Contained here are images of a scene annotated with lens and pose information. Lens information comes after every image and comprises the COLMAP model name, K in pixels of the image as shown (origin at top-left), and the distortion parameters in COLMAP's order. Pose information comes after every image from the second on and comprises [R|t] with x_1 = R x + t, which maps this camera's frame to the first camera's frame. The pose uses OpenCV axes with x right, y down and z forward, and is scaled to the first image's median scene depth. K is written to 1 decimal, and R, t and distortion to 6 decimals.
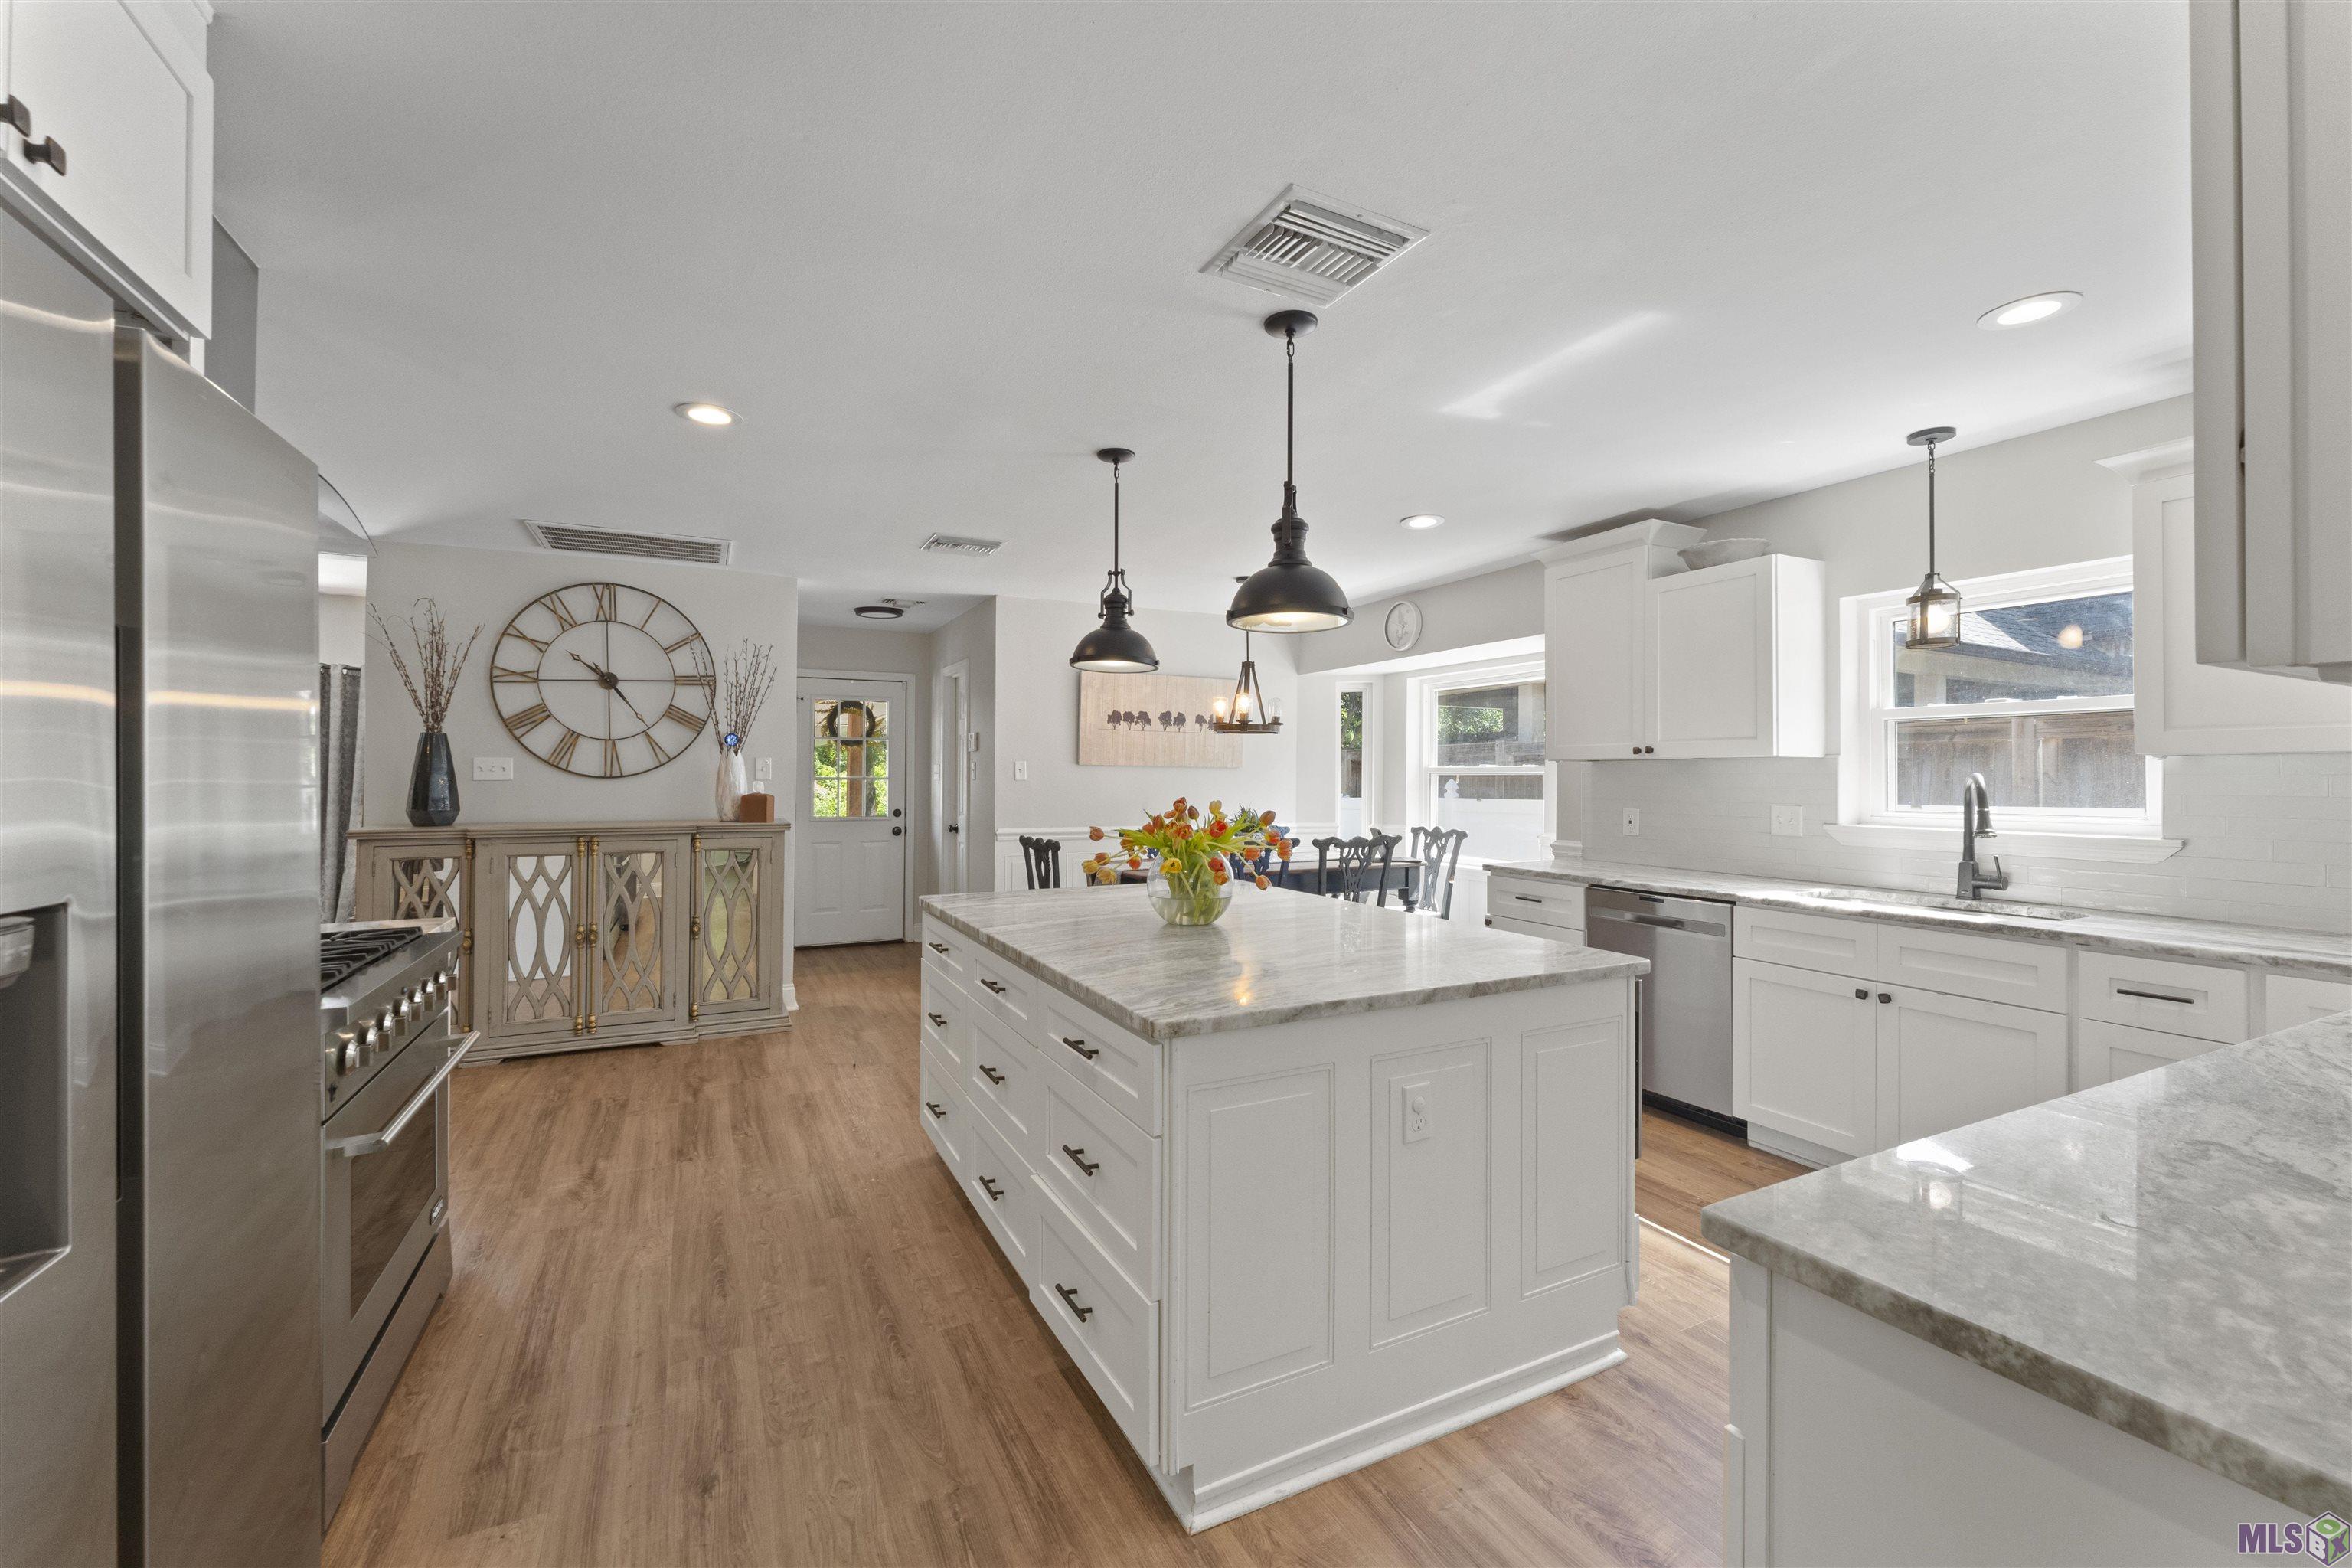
lens RADIAL K [[945.9, 0, 1162.5], [0, 945.9, 765.7], [0, 0, 1]] dist [-0.001626, 0.000577]
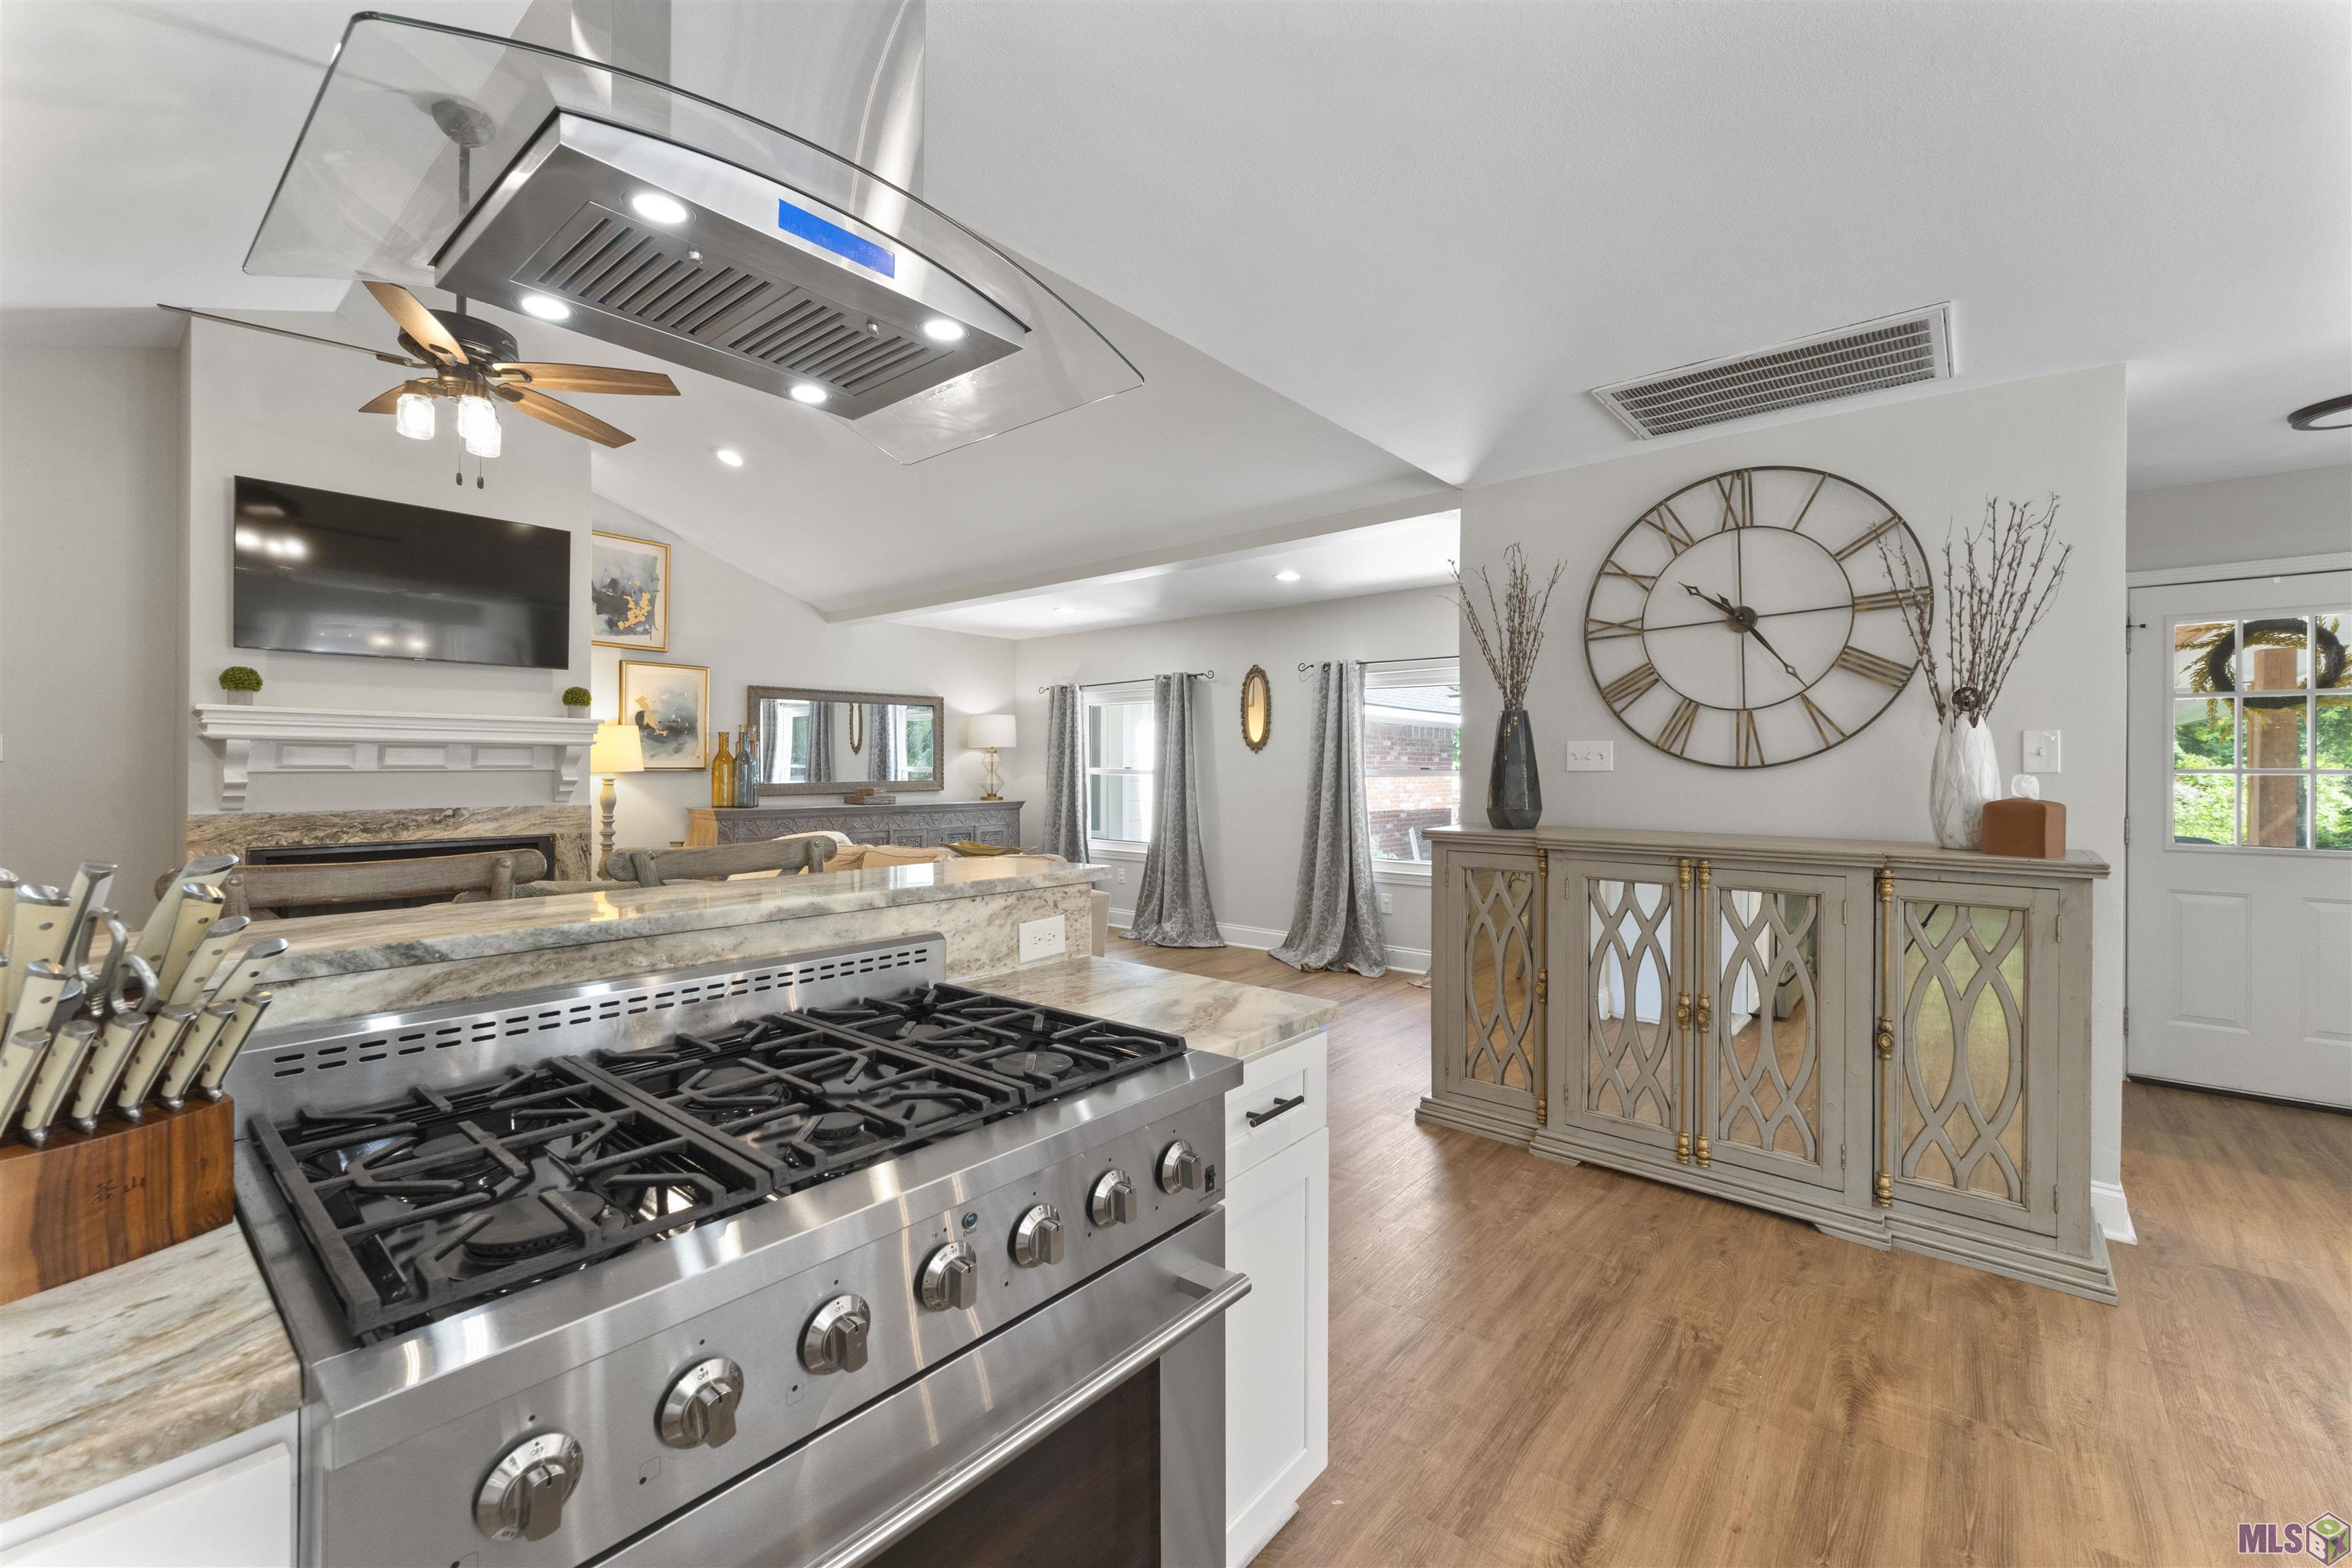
lens RADIAL K [[945.9, 0, 1162.5], [0, 945.9, 765.7], [0, 0, 1]] dist [-0.001626, 0.000577]
pose [[0.390273, -0.001854, -0.920697, -0.147983], [0.008855, 0.999959, 0.001740, 0.006702], [0.920657, -0.008832, 0.390273, 0.393389]]
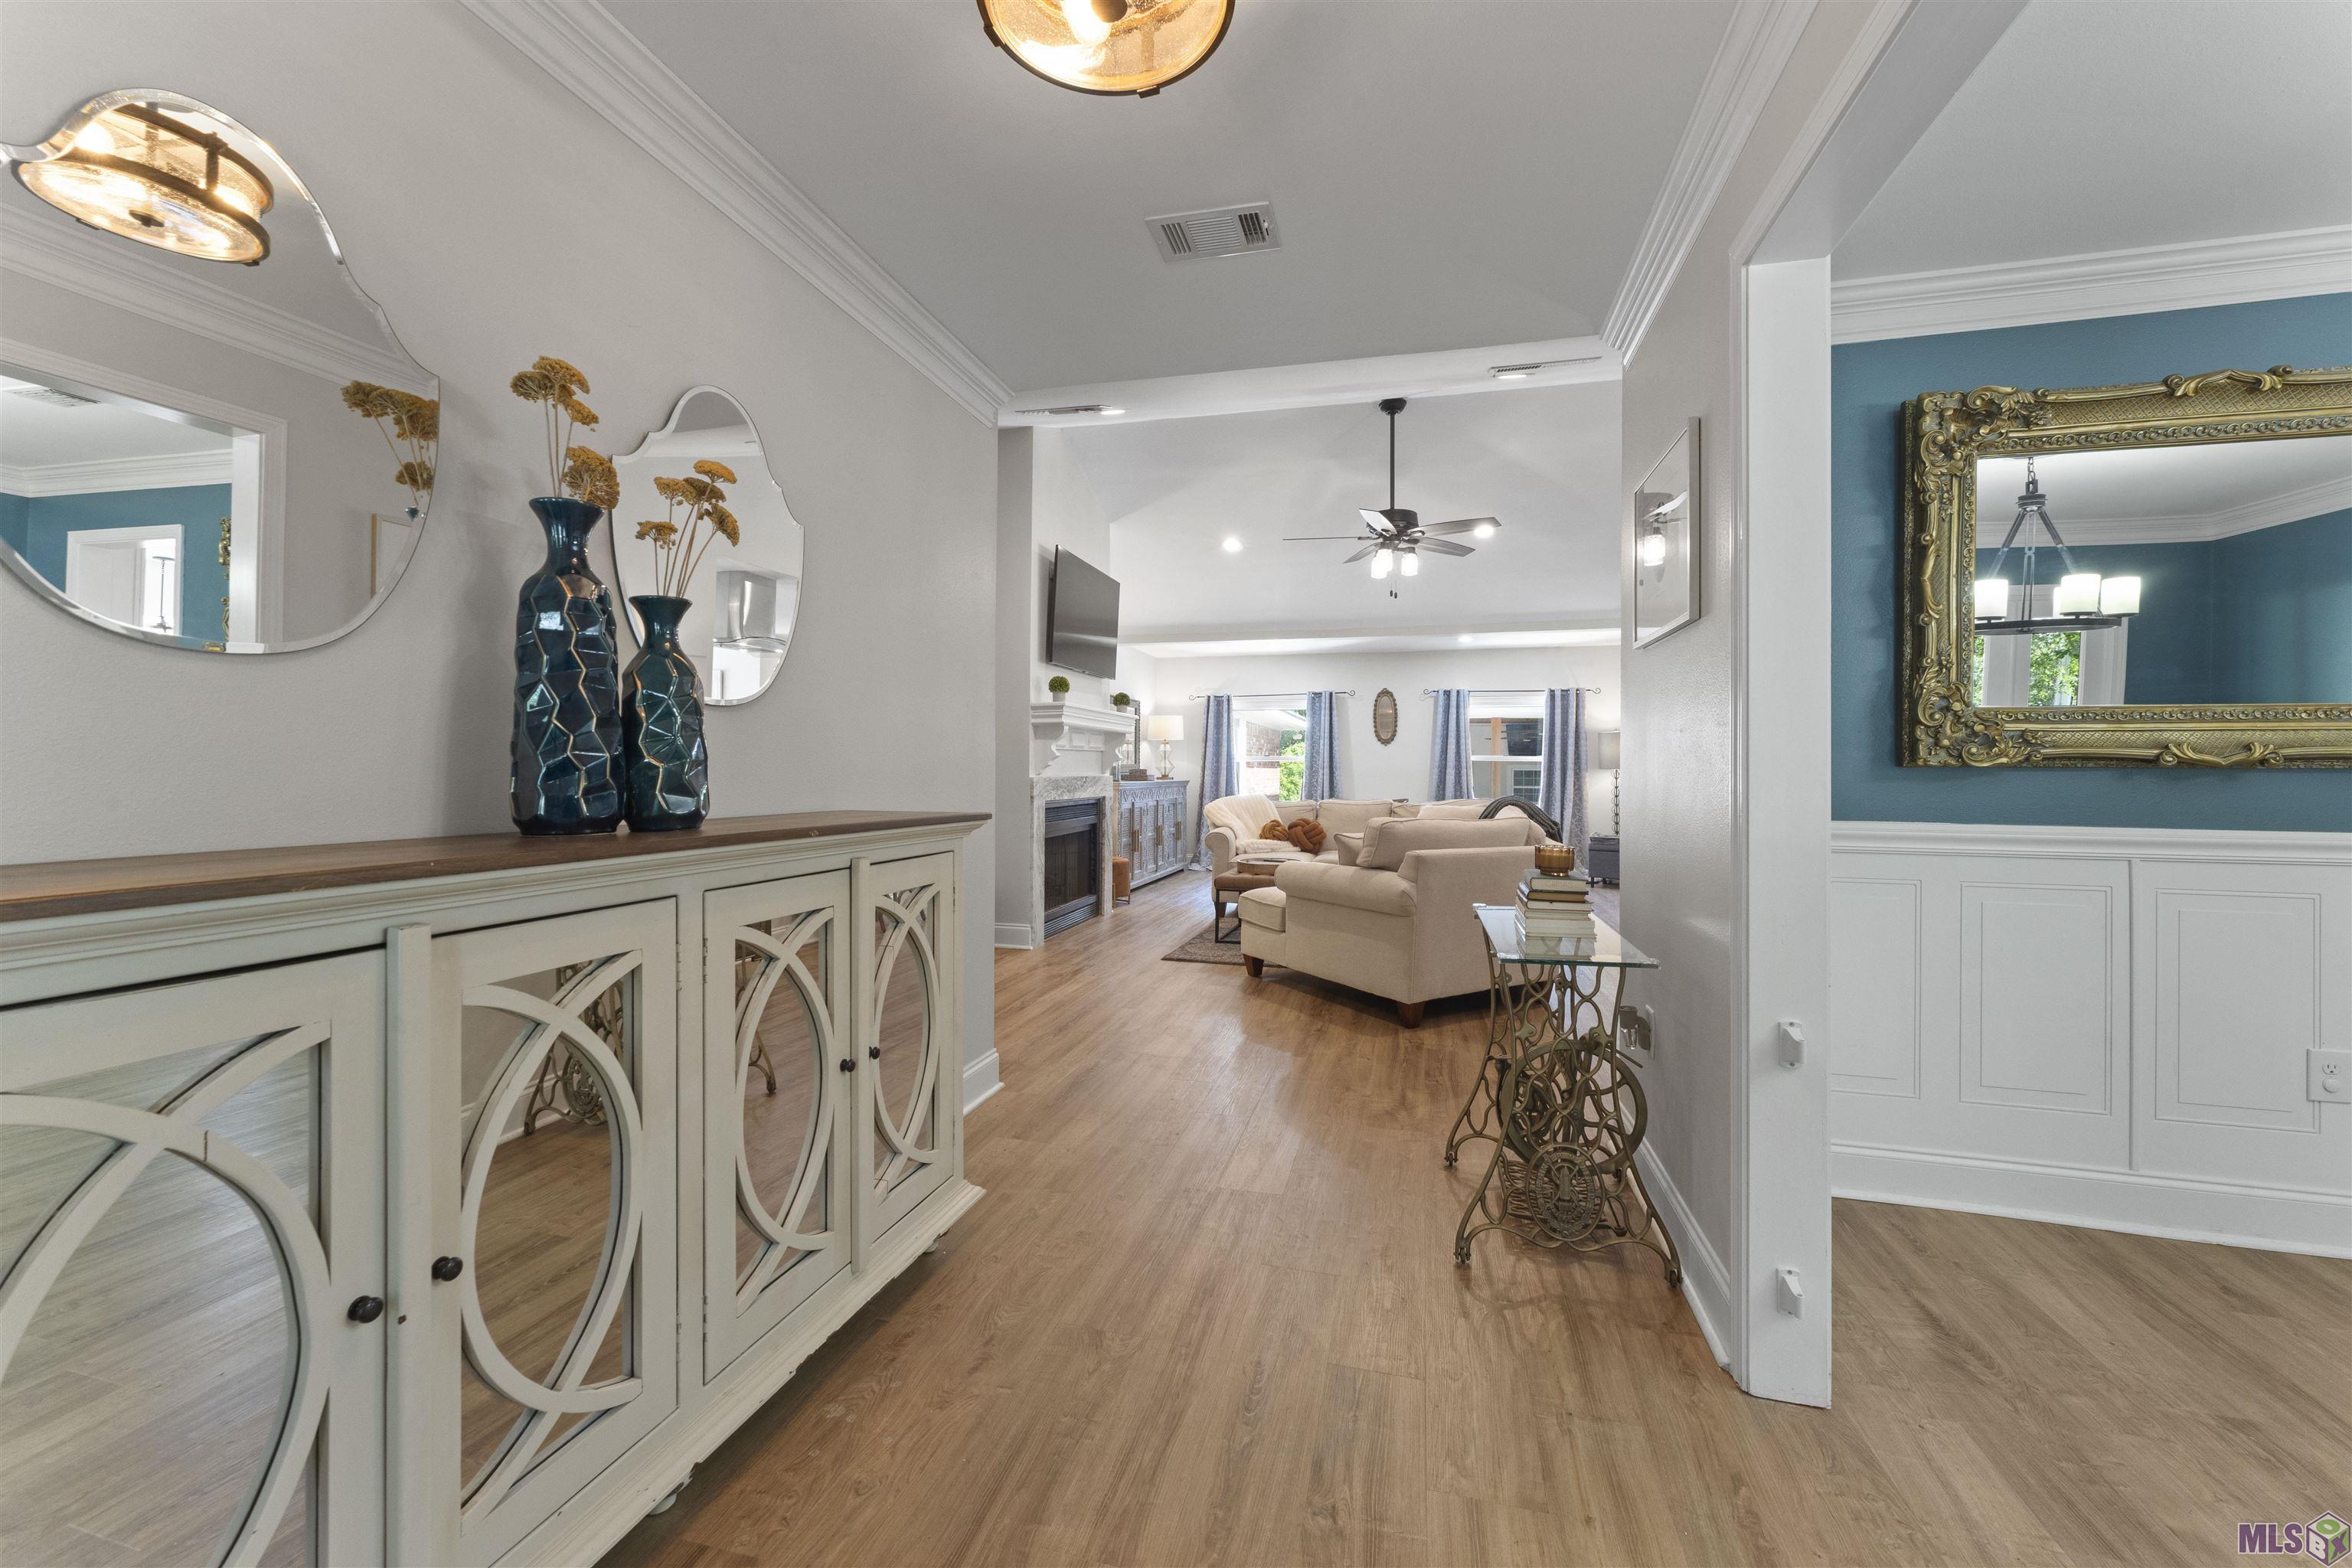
lens RADIAL K [[945.9, 0, 1162.5], [0, 945.9, 765.7], [0, 0, 1]] dist [-0.001626, 0.000577]
pose [[0.742671, -0.000057, -0.669657, -0.325147], [0.004522, 0.999978, 0.004931, 0.024714], [0.669641, -0.006690, 0.742655, -0.900740]]
